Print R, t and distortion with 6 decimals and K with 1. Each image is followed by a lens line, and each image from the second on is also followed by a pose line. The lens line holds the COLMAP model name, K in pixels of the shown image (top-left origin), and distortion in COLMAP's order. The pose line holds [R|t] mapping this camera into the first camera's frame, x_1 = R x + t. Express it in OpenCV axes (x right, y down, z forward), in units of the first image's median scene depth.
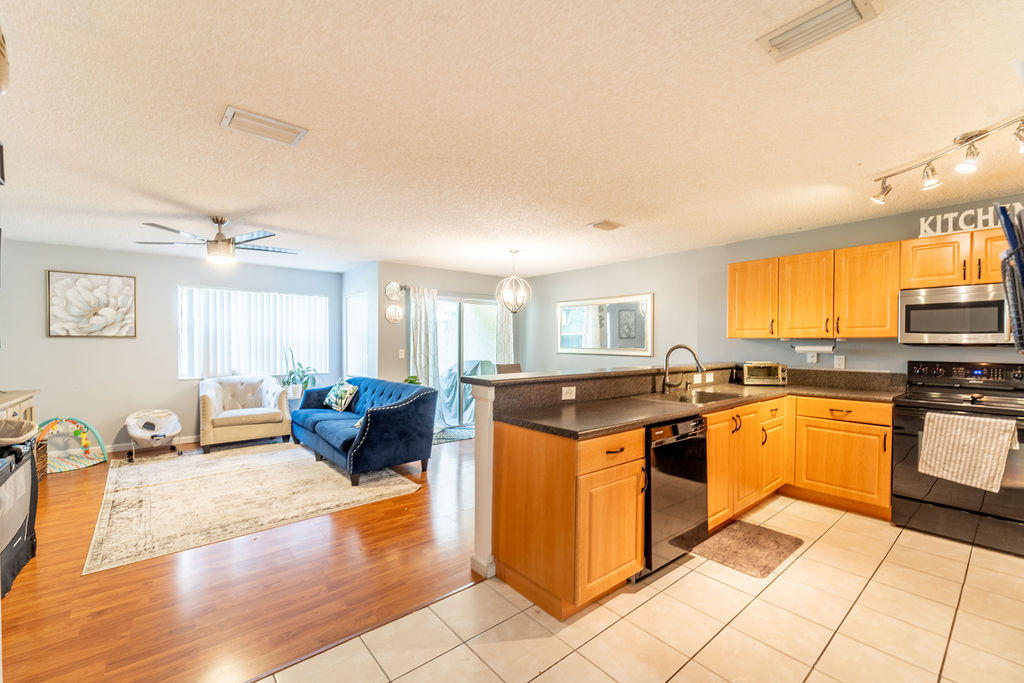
lens RADIAL K [[429.1, 0, 528.8], [0, 429.1, 347.7], [0, 0, 1]] dist [-0.021561, 0.000758]
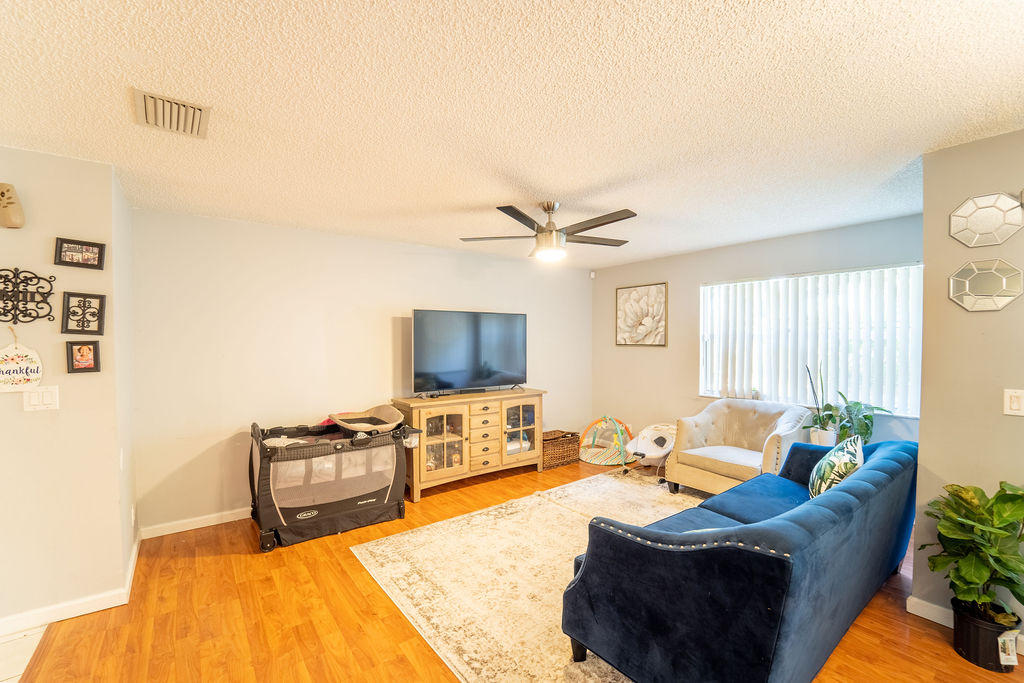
lens RADIAL K [[429.1, 0, 514.2], [0, 429.1, 347.7], [0, 0, 1]] dist [-0.021561, 0.000758]
pose [[-0.073582, 0.017219, -0.997141, 0.070386], [-0.009423, 0.999794, 0.017960, -0.038353], [0.997245, 0.010718, -0.073404, 0.796792]]
